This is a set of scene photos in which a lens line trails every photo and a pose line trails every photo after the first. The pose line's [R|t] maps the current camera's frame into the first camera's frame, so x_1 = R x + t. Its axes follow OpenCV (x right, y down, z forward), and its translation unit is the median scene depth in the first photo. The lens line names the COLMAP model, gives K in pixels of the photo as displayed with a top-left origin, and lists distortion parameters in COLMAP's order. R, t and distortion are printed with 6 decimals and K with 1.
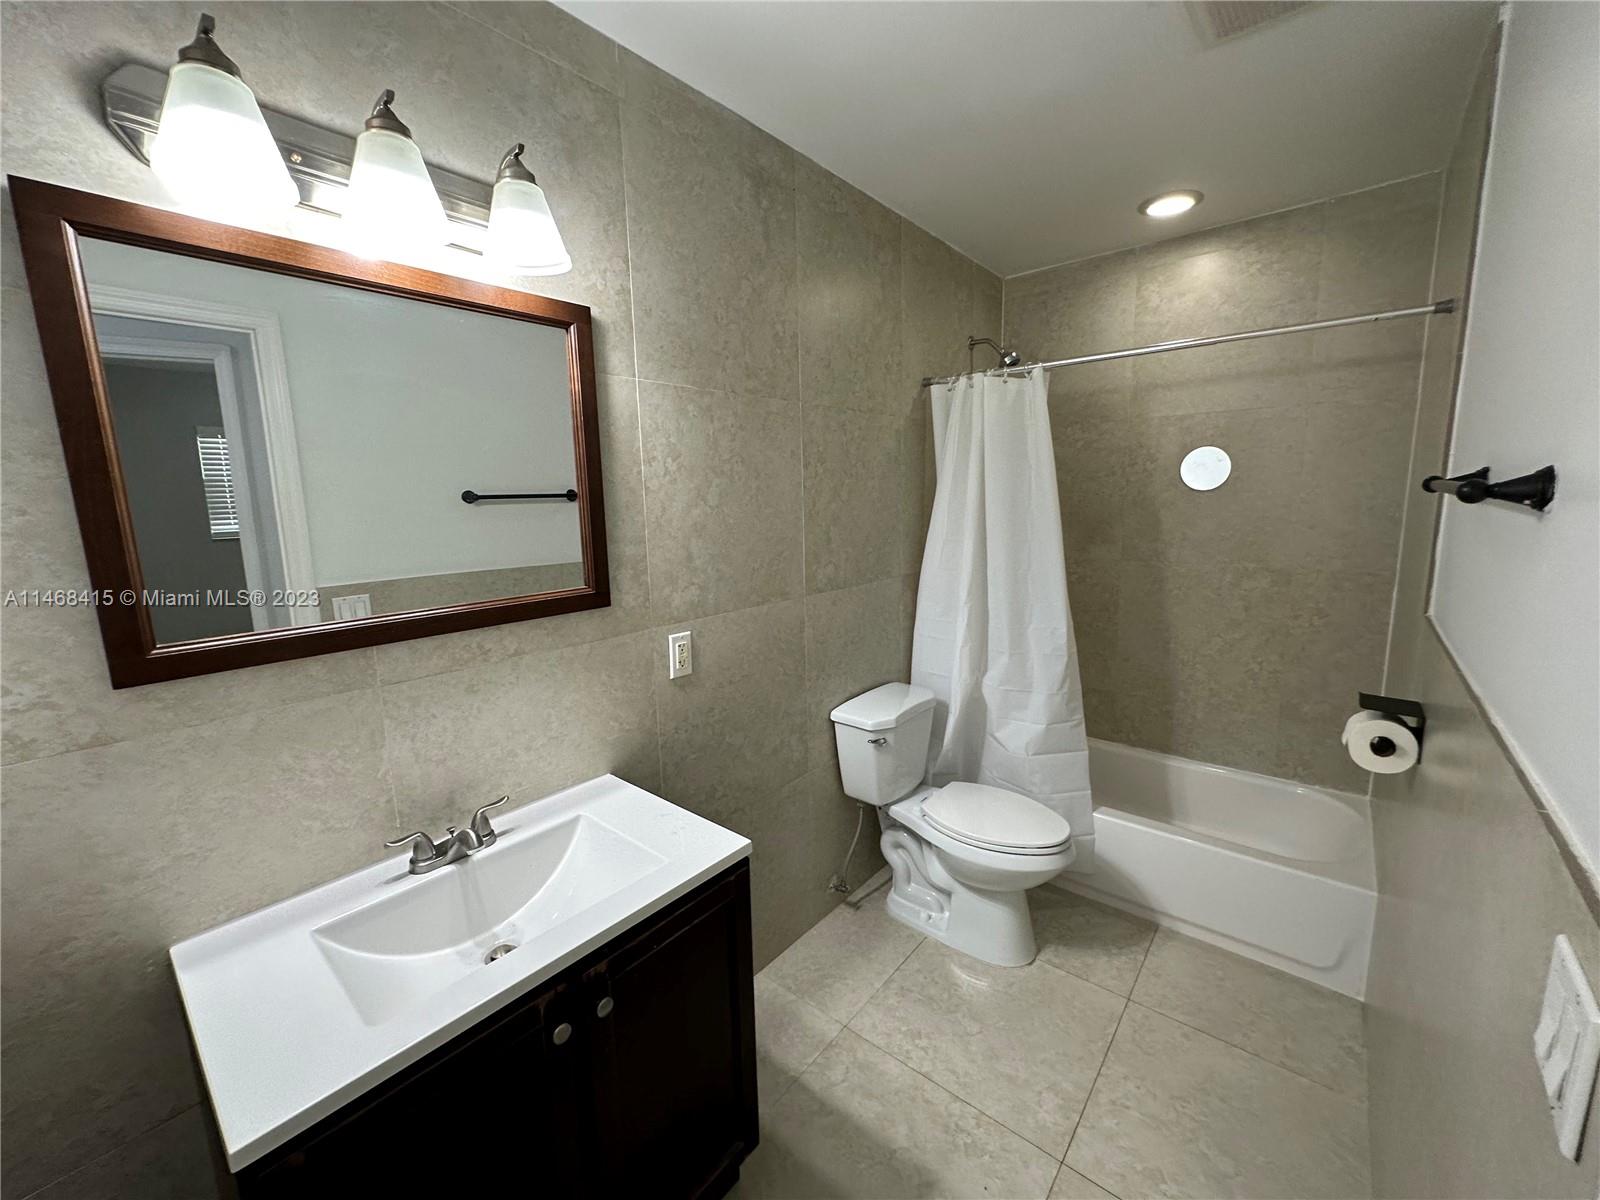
lens RADIAL K [[638.9, 0, 797.2], [0, 638.9, 597.4], [0, 0, 1]] dist [-0.004765, 0.001189]
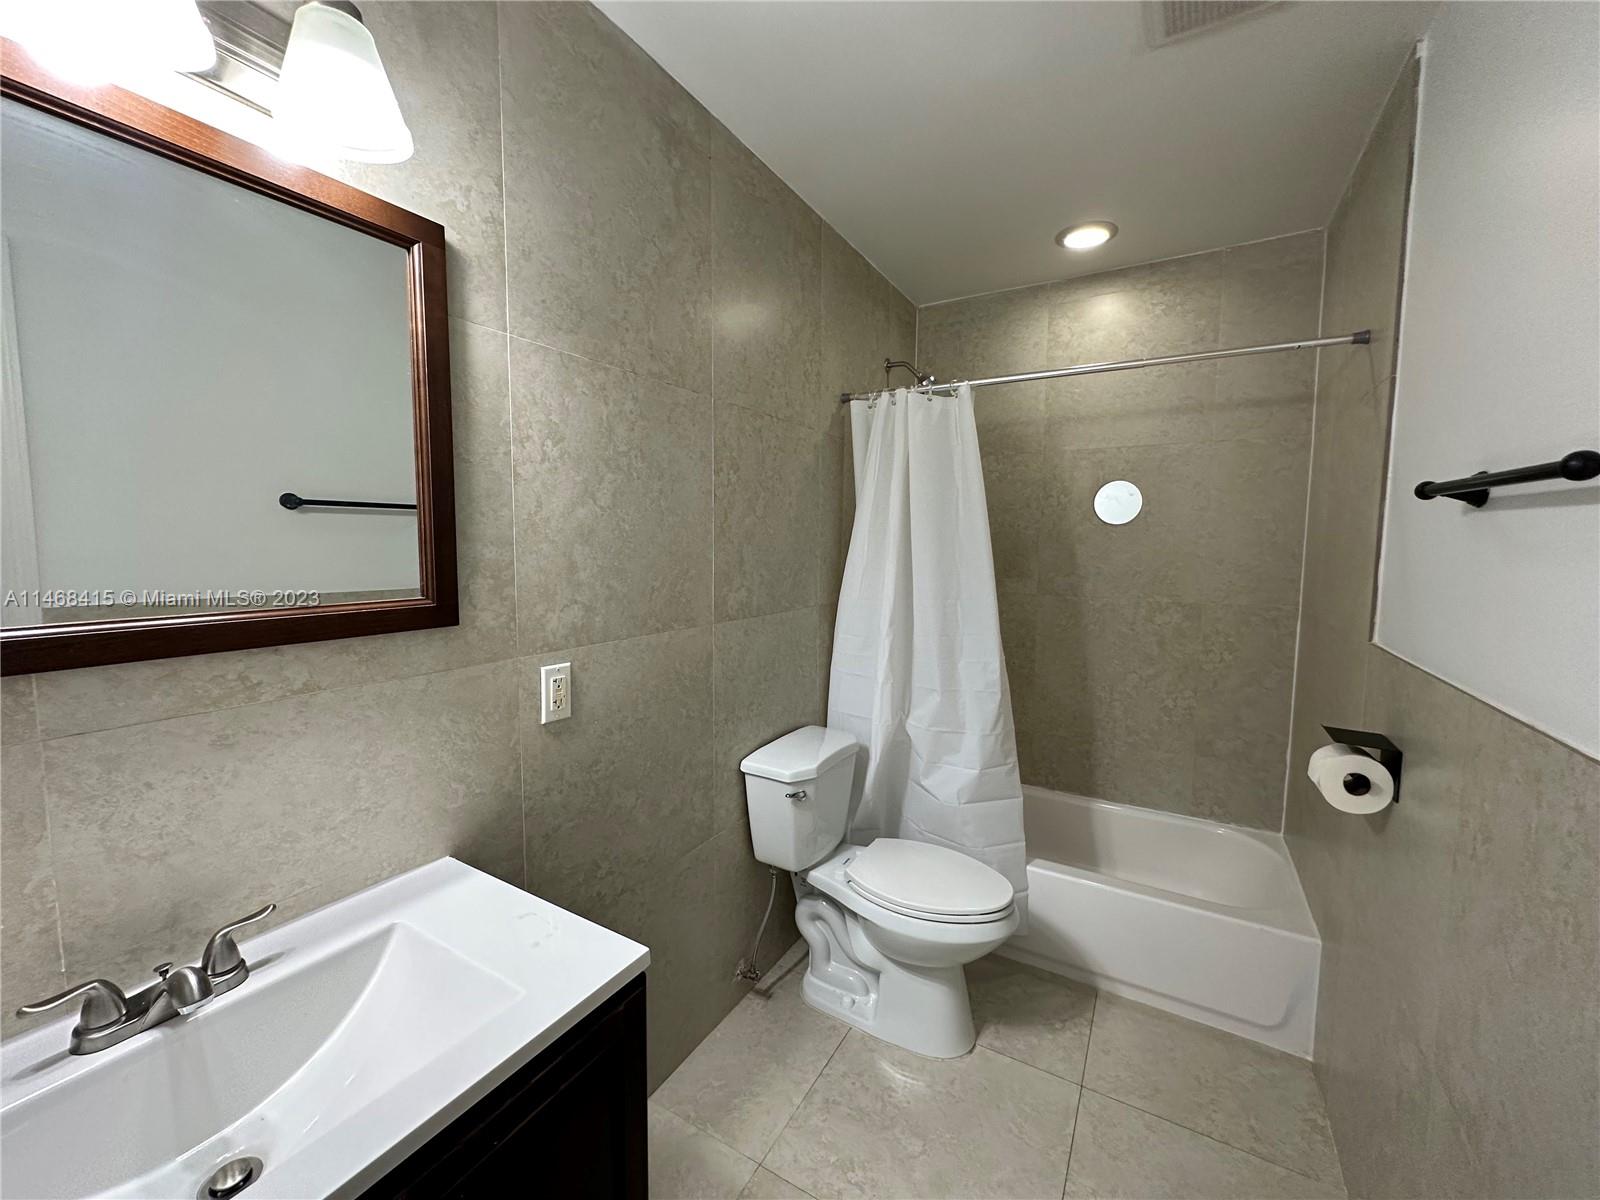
lens RADIAL K [[638.9, 0, 797.7], [0, 638.9, 596.5], [0, 0, 1]] dist [-0.004765, 0.001189]
pose [[0.985563, 0.016882, 0.168466, -0.024847], [-0.004589, 0.997314, -0.073096, 0.027836], [-0.169248, 0.071268, 0.982993, 0.171593]]
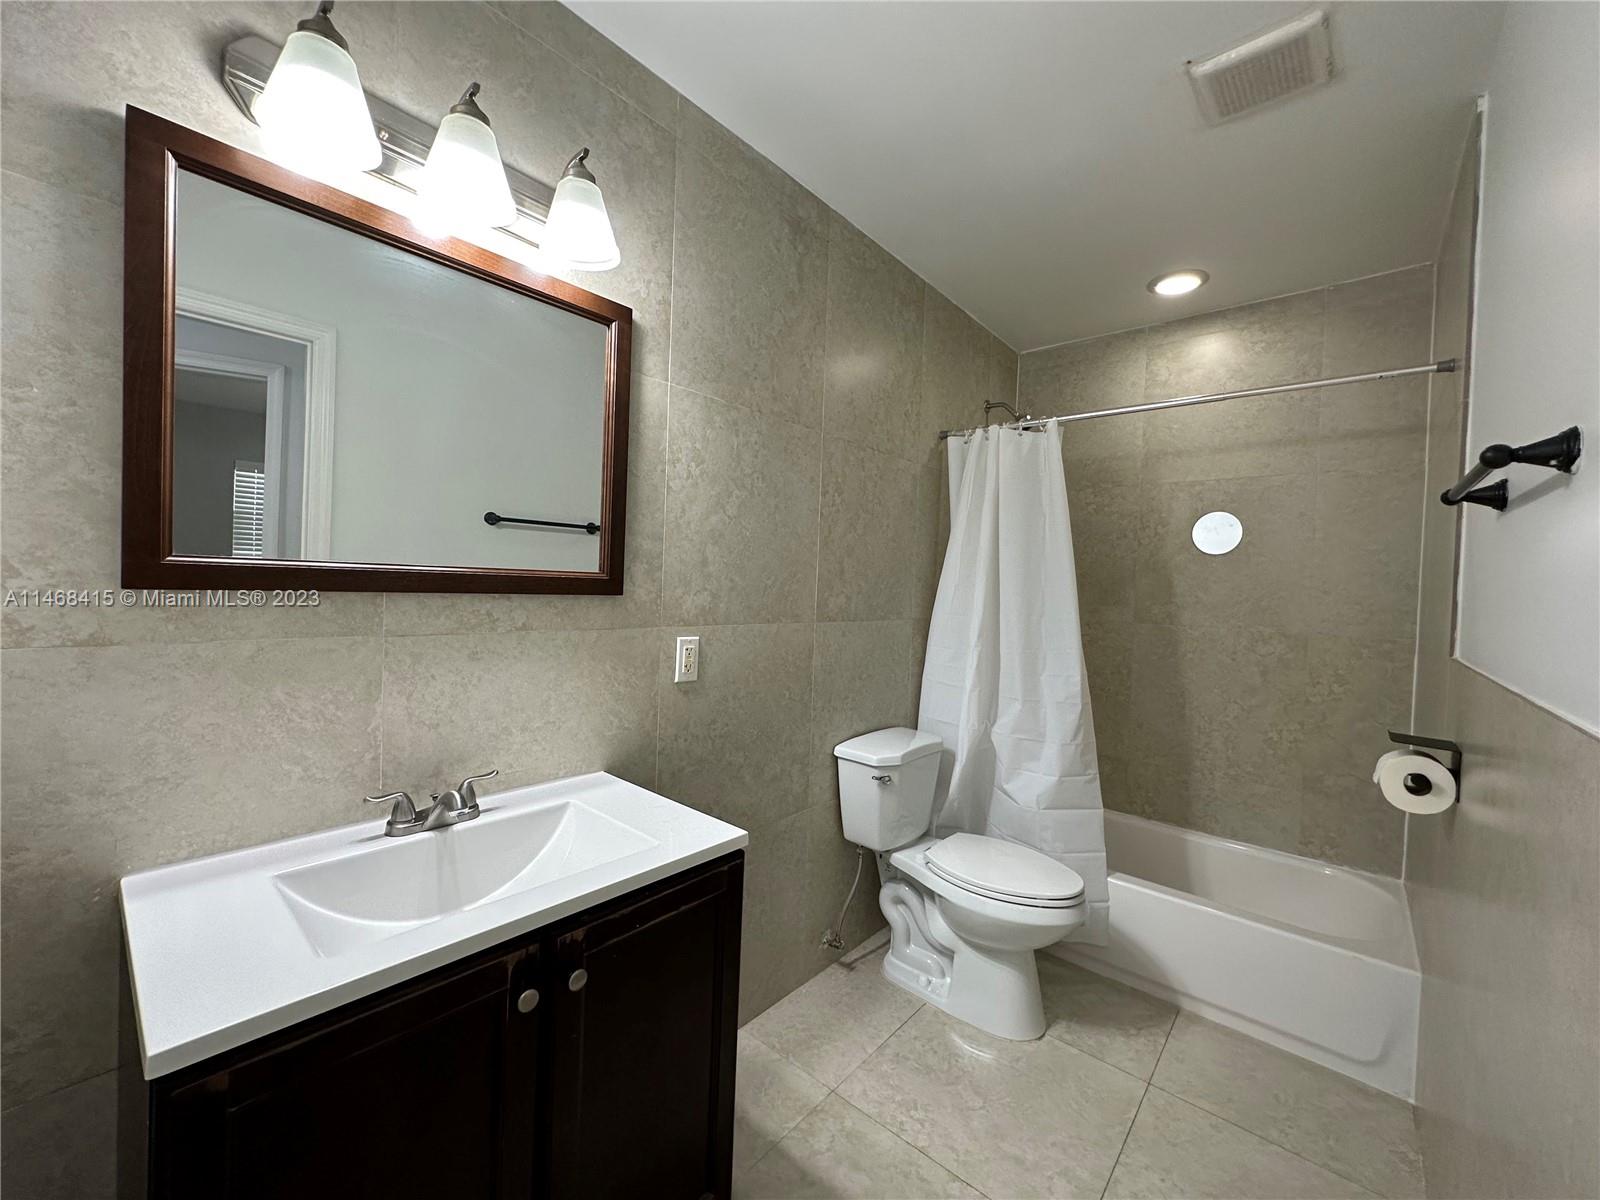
lens RADIAL K [[638.9, 0, 797.4], [0, 638.9, 596.5], [0, 0, 1]] dist [-0.004765, 0.001189]
pose [[0.998015, 0.061405, -0.013992, -0.005165], [-0.062750, 0.988459, -0.137884, 0.115247], [0.005364, 0.138488, 0.990350, 0.013565]]
